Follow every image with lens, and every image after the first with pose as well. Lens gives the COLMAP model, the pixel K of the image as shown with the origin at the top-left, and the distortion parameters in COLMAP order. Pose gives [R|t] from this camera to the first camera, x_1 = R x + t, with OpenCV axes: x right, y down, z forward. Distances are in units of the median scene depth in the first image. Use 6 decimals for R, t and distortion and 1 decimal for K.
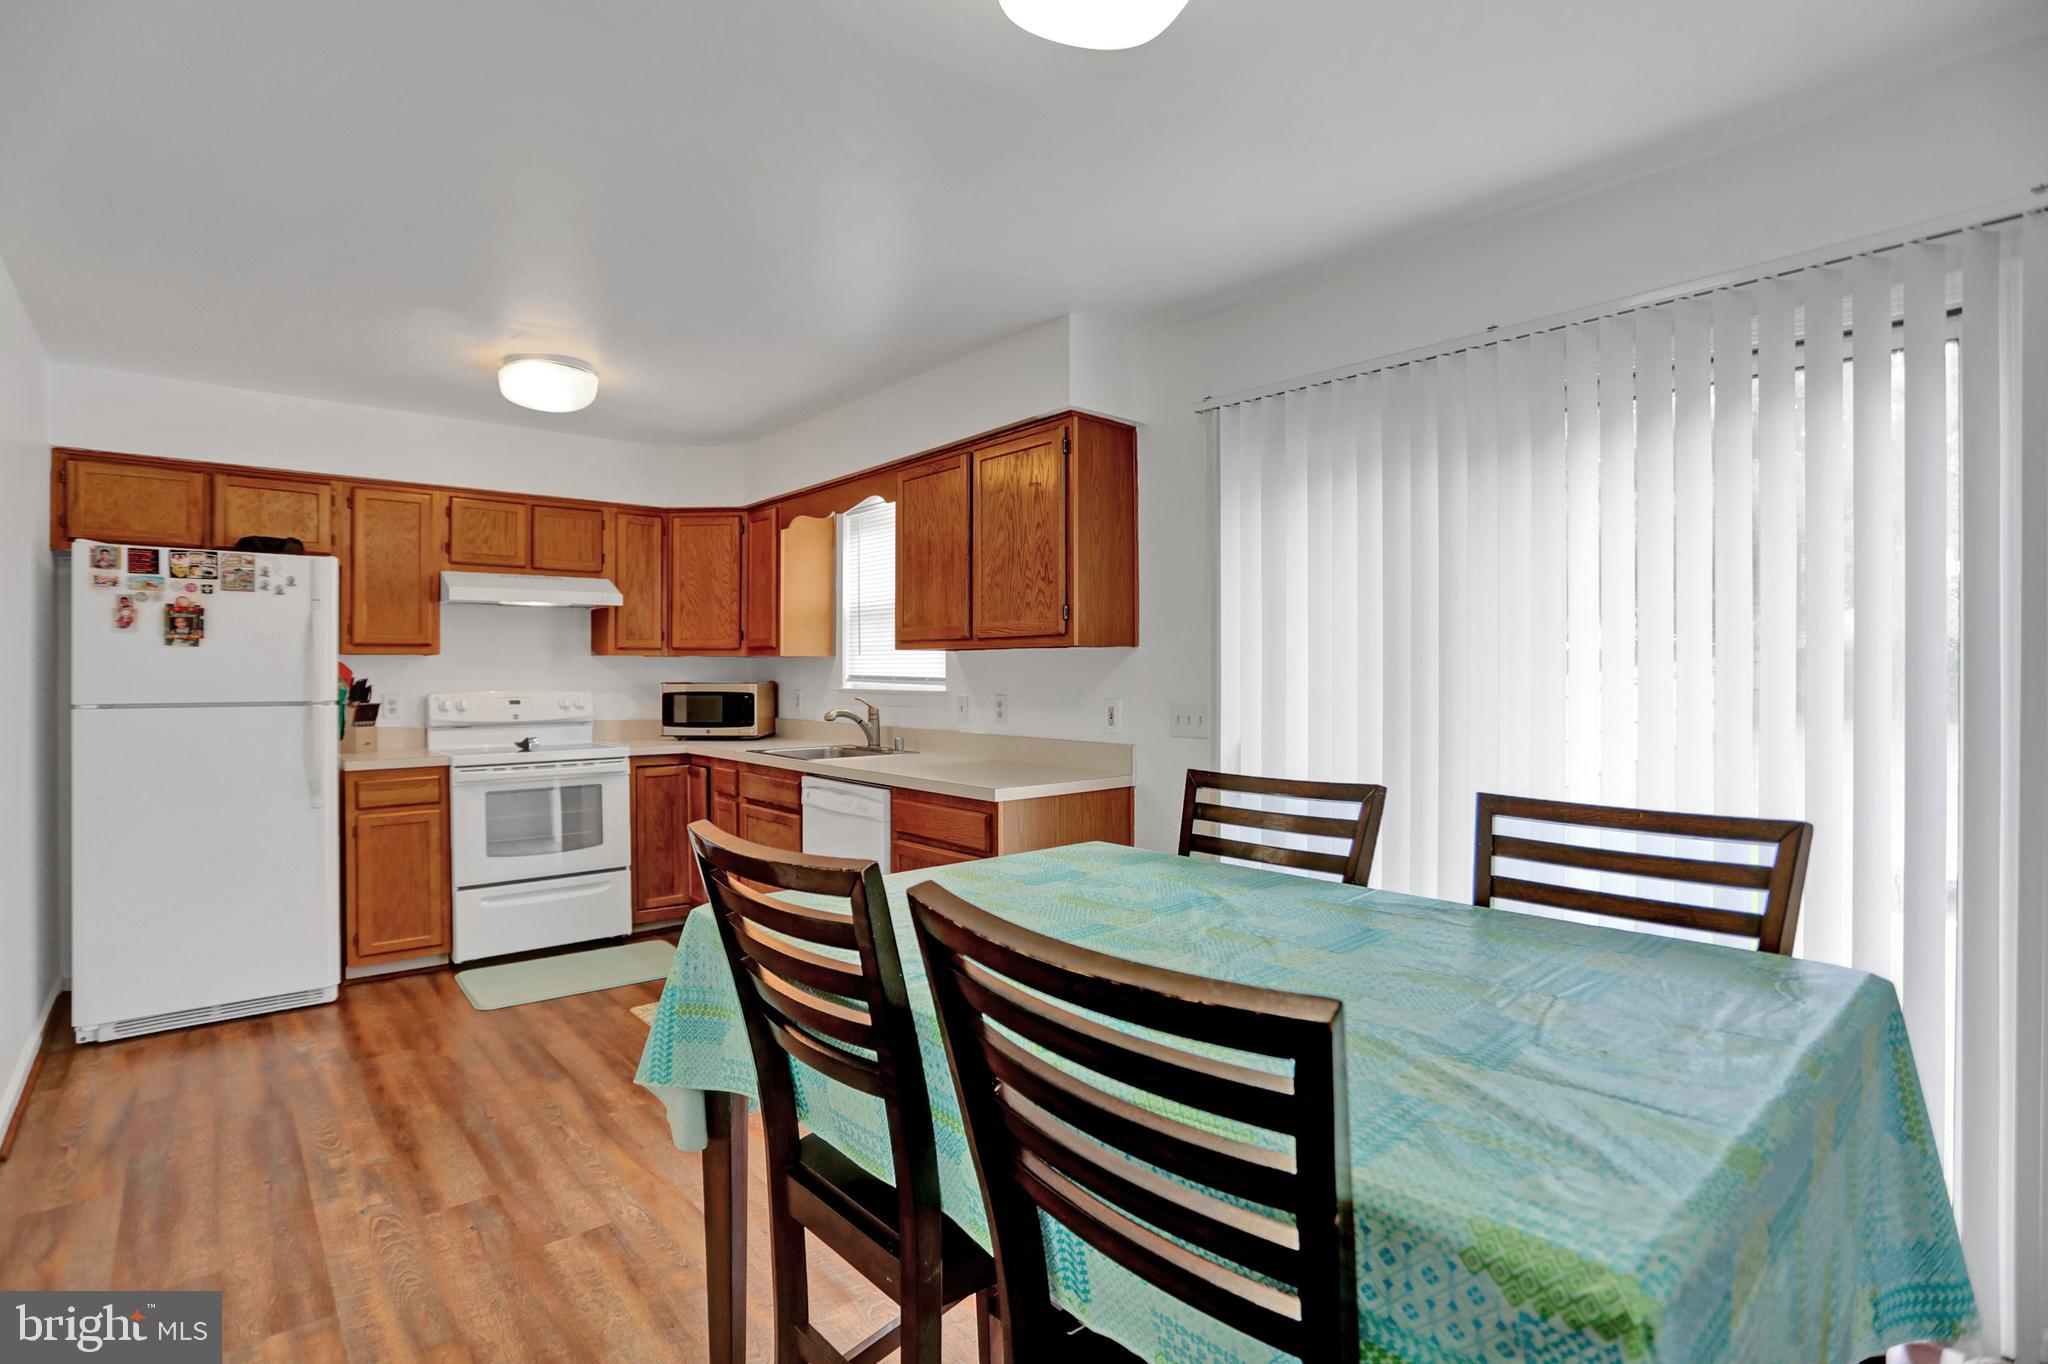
lens RADIAL K [[992.9, 0, 1017.3], [0, 992.9, 673.5], [0, 0, 1]] dist [-0.025263, -0.002823]
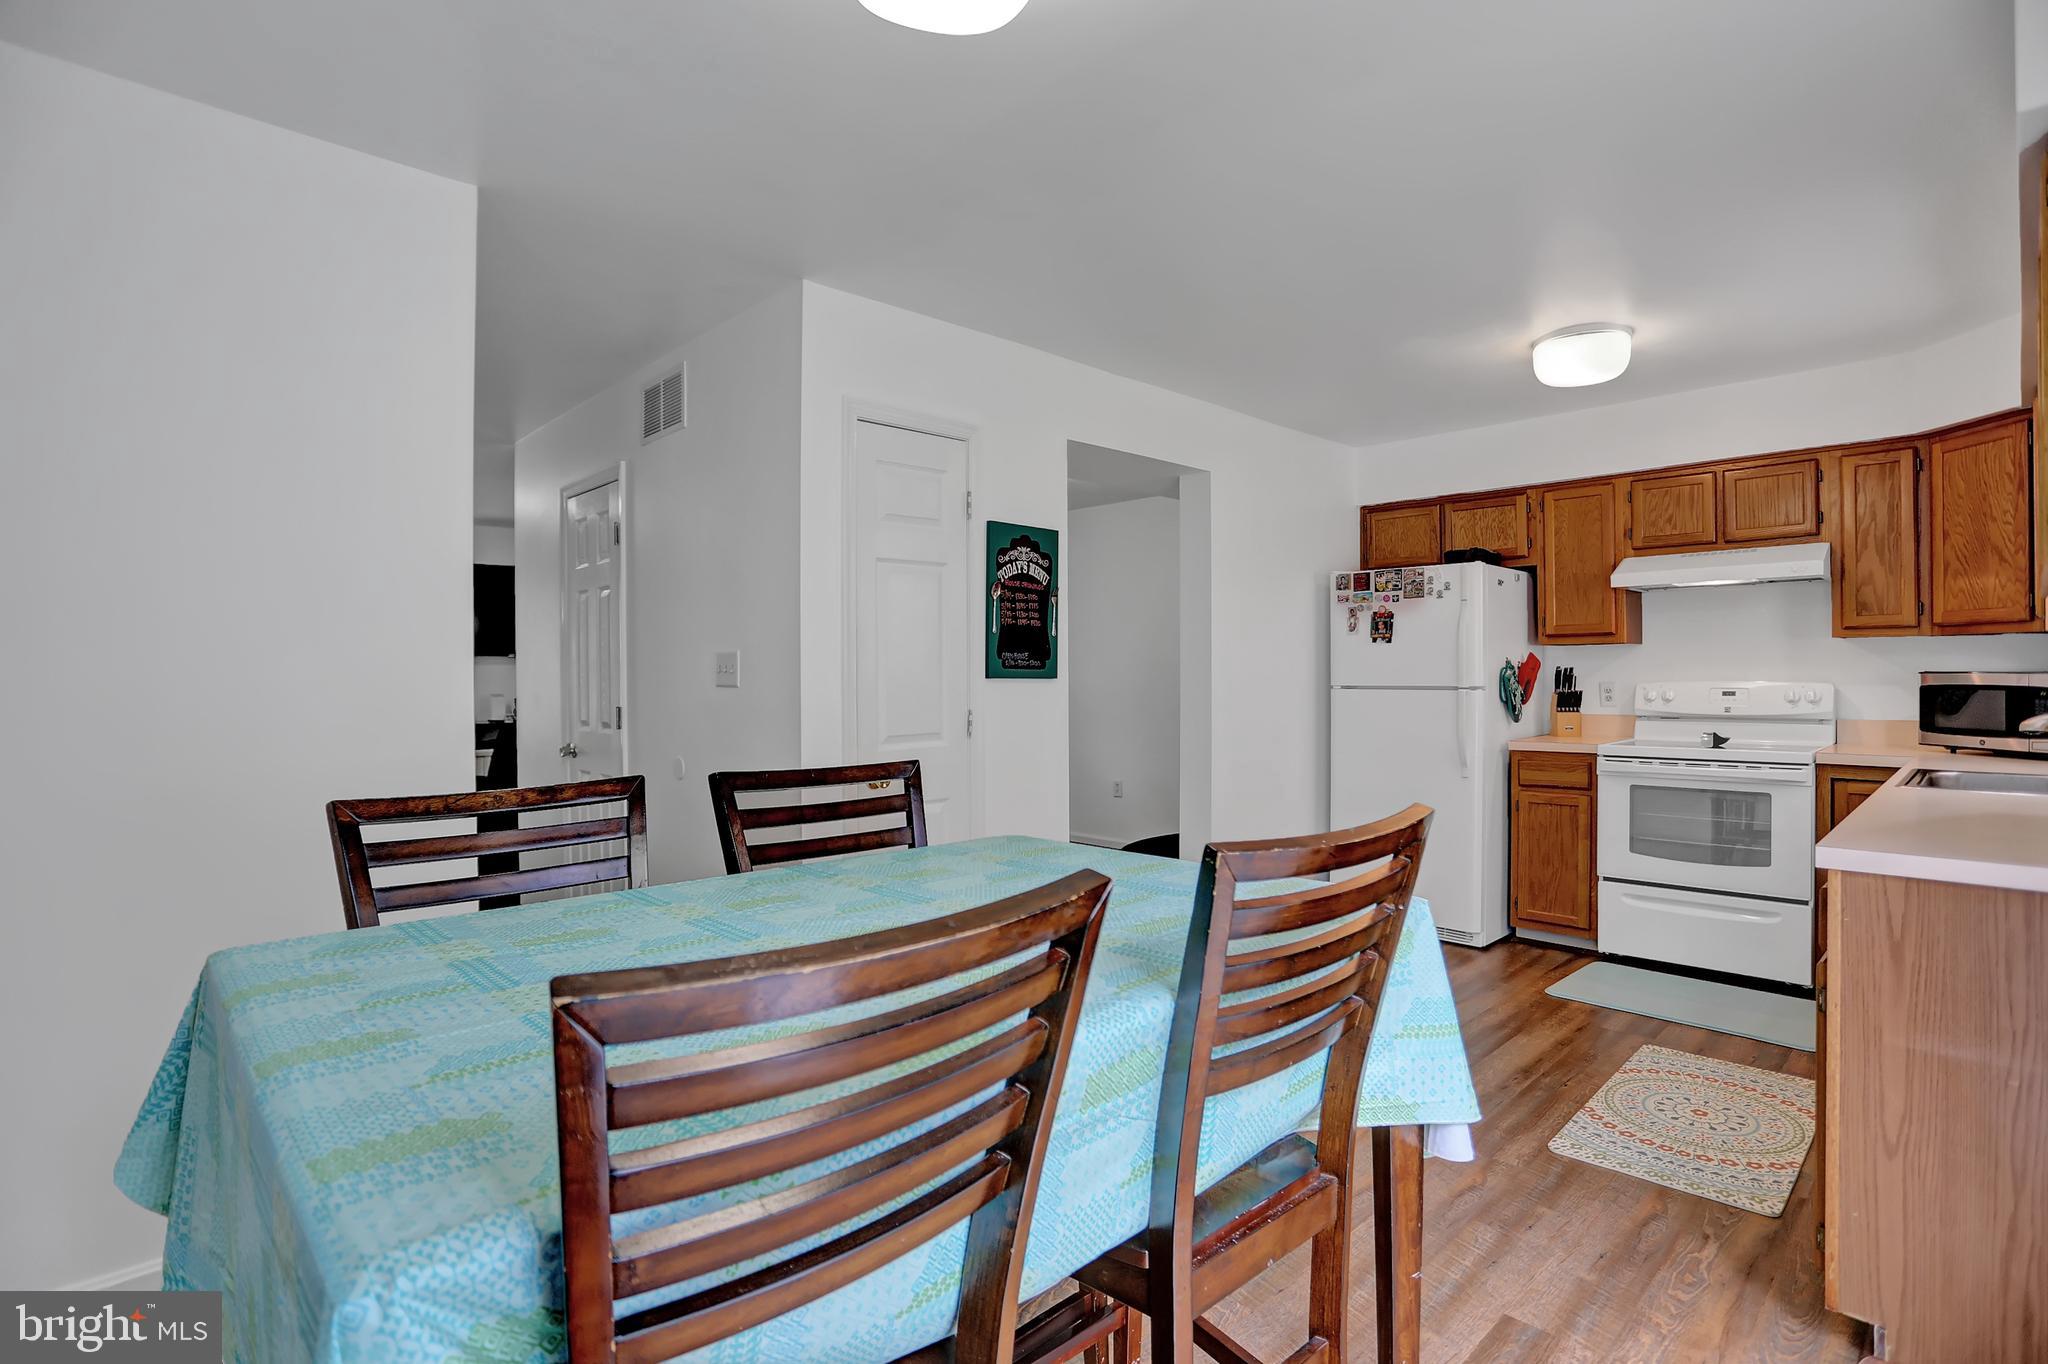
lens RADIAL K [[992.9, 0, 1025.2], [0, 992.9, 672.0], [0, 0, 1]] dist [-0.025263, -0.002823]
pose [[0.079479, 0.000494, -0.996836, 0.357998], [0.005932, 0.999982, 0.000969, 0.005791], [0.996819, -0.005990, 0.079475, 0.325517]]
